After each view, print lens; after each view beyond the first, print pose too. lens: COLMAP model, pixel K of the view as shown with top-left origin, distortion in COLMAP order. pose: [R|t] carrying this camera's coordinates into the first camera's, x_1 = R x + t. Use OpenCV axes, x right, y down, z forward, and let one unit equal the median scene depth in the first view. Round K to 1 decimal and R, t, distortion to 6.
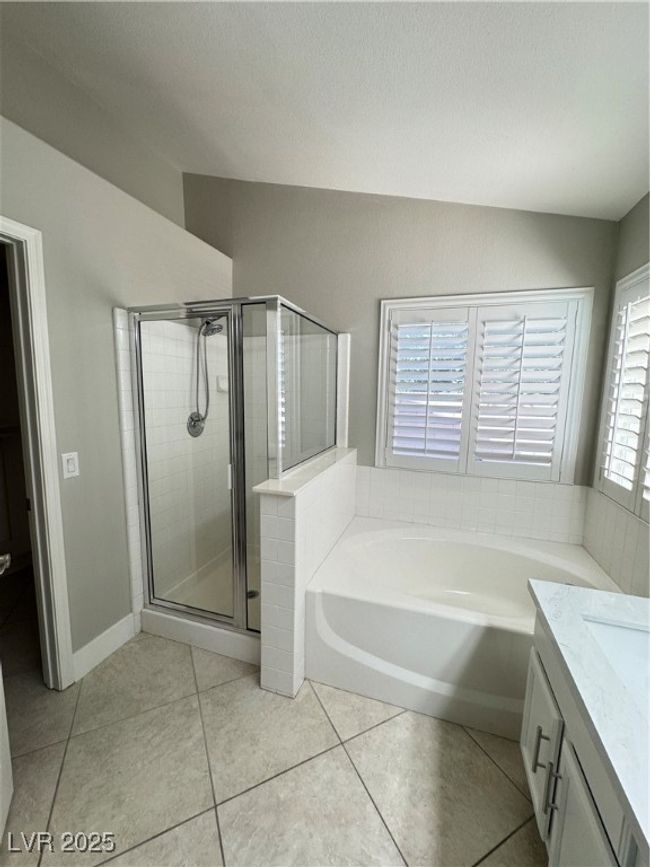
lens RADIAL K [[348.5, 0, 325.0], [0, 348.5, 433.5], [0, 0, 1]] dist [-0.001347, -0.000112]
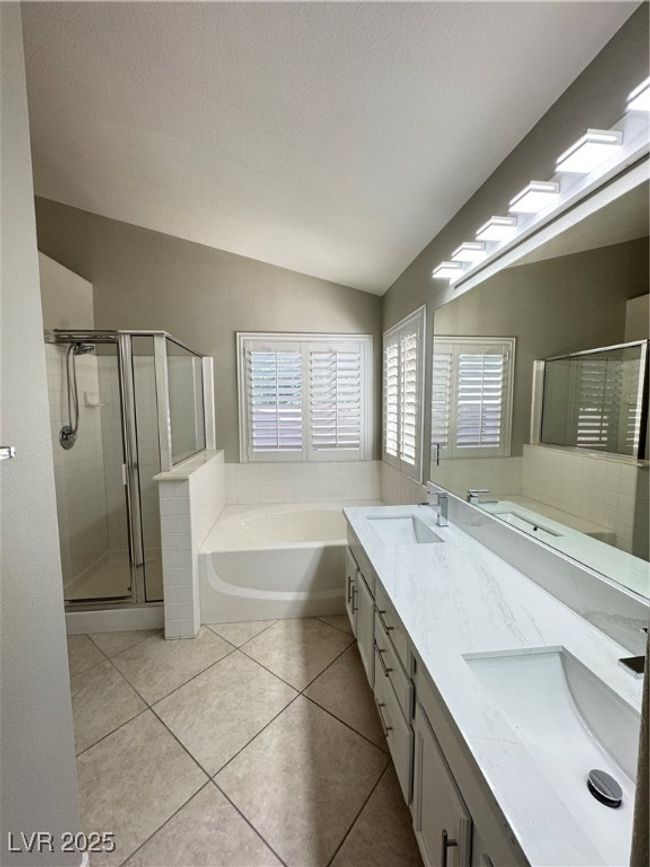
lens RADIAL K [[348.5, 0, 325.0], [0, 348.5, 433.5], [0, 0, 1]] dist [-0.001347, -0.000112]
pose [[0.907699, -0.056943, 0.415740, -0.109178], [0.073736, 0.996978, -0.024438, 0.050703], [-0.413092, 0.052837, 0.909155, -0.315703]]
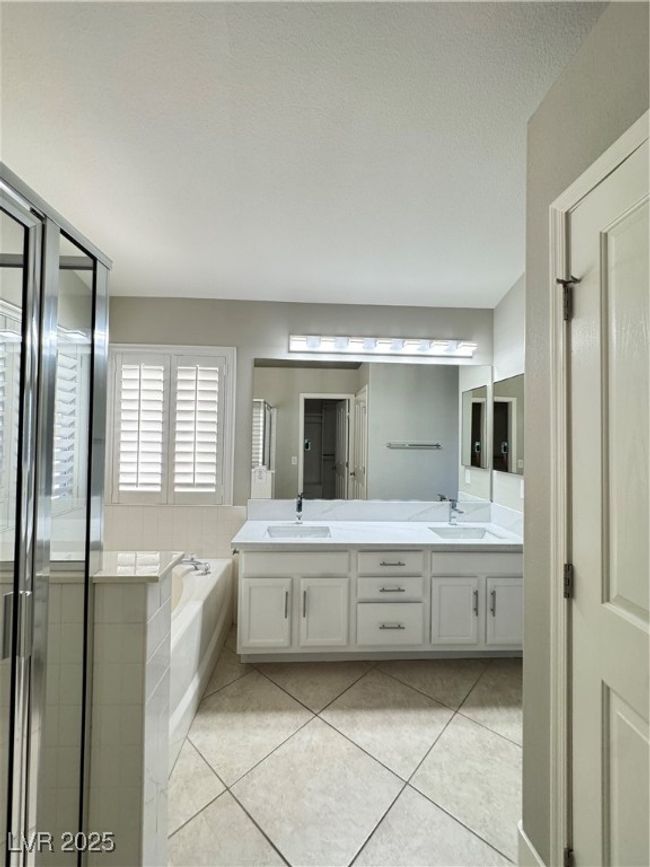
lens RADIAL K [[350.1, 0, 321.0], [0, 350.1, 434.4], [0, 0, 1]] dist [-0.001789, -0.000022]
pose [[-0.358724, -0.005503, 0.933427, -0.610921], [0.102486, 0.993705, 0.045245, -0.062127], [-0.927800, 0.111894, -0.355902, 0.650330]]
